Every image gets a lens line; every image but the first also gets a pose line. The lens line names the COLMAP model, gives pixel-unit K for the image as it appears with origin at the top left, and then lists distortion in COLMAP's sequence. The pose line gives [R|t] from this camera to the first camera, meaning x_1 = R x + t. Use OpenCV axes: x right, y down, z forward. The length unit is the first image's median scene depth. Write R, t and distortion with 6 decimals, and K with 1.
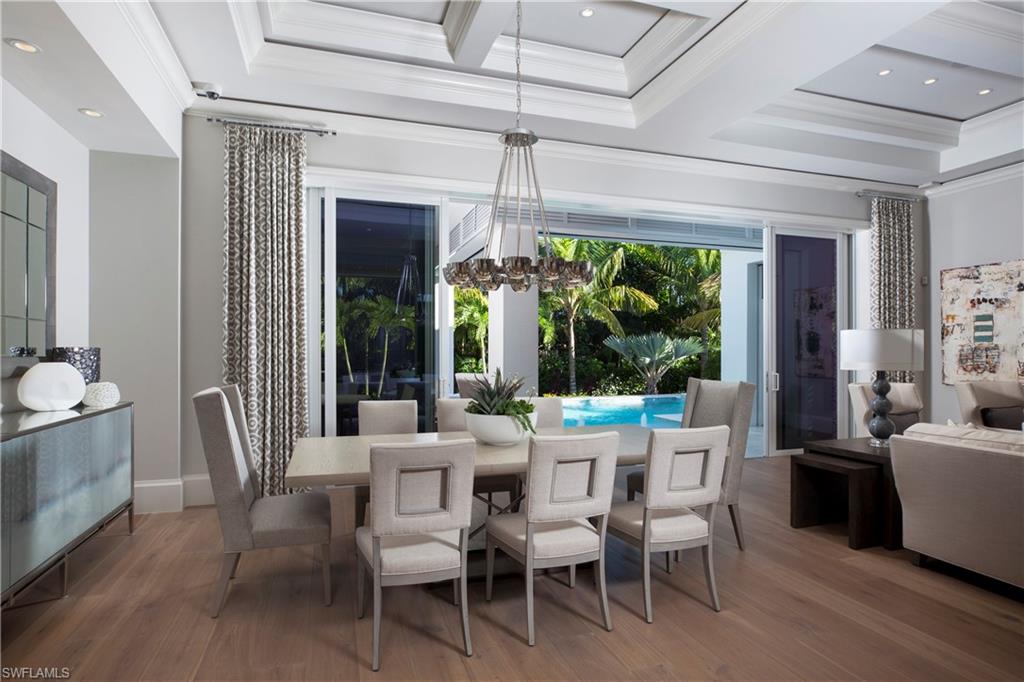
lens RADIAL K [[551.1, 0, 513.6], [0, 551.1, 358.2], [0, 0, 1]] dist [0.001507, -0.000021]
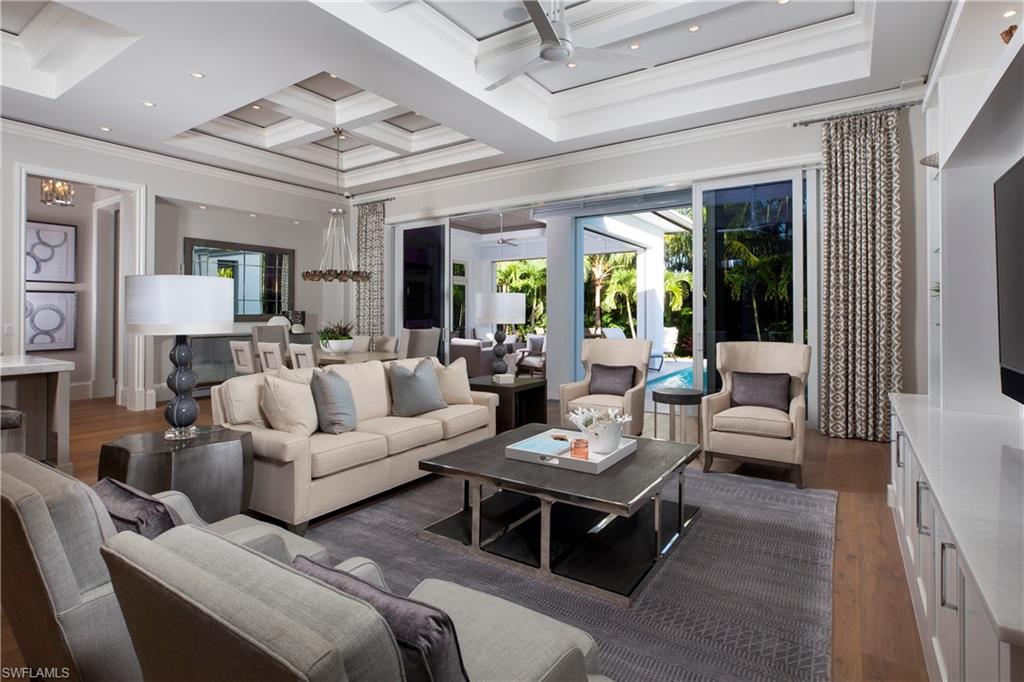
lens RADIAL K [[510.4, 0, 512.4], [0, 510.4, 314.2], [0, 0, 1]] dist [-0.021986, -0.000163]
pose [[0.614070, -0.001459, -0.789250, 1.380978], [-0.005483, 0.999966, -0.006115, 0.006370], [0.789232, 0.008082, 0.614042, 0.246936]]
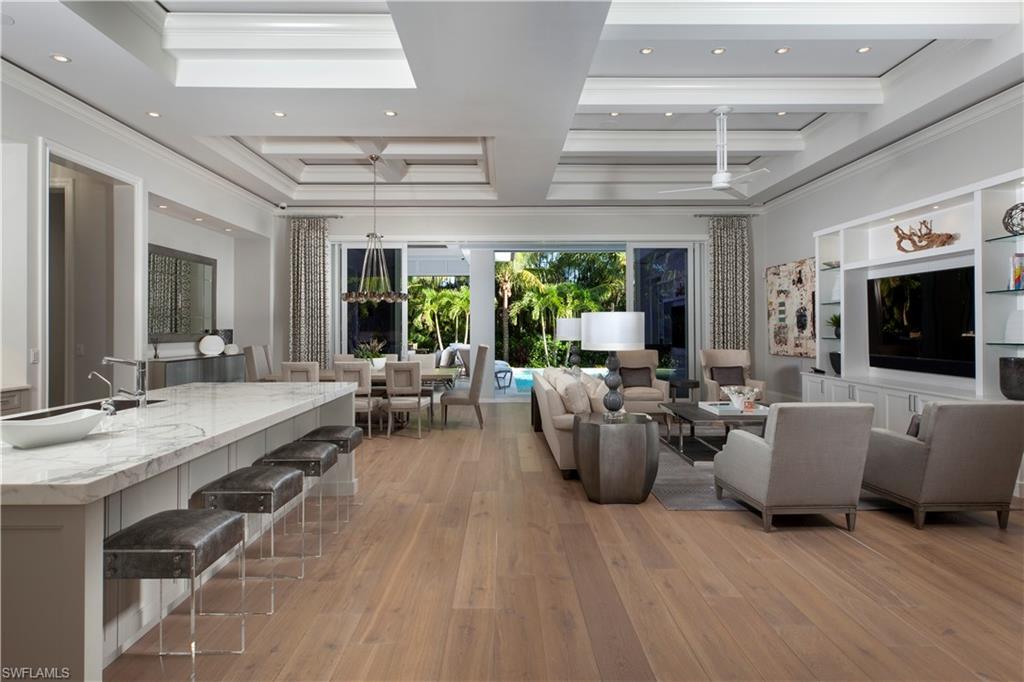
lens RADIAL K [[533.7, 0, 512.0], [0, 533.7, 341.0], [0, 0, 1]] dist [0.000301, 0.000082]
pose [[0.952594, 0.004483, -0.304212, 0.830996], [-0.000472, 0.999912, 0.013256, 0.000352], [0.304245, -0.012483, 0.952512, -0.616171]]
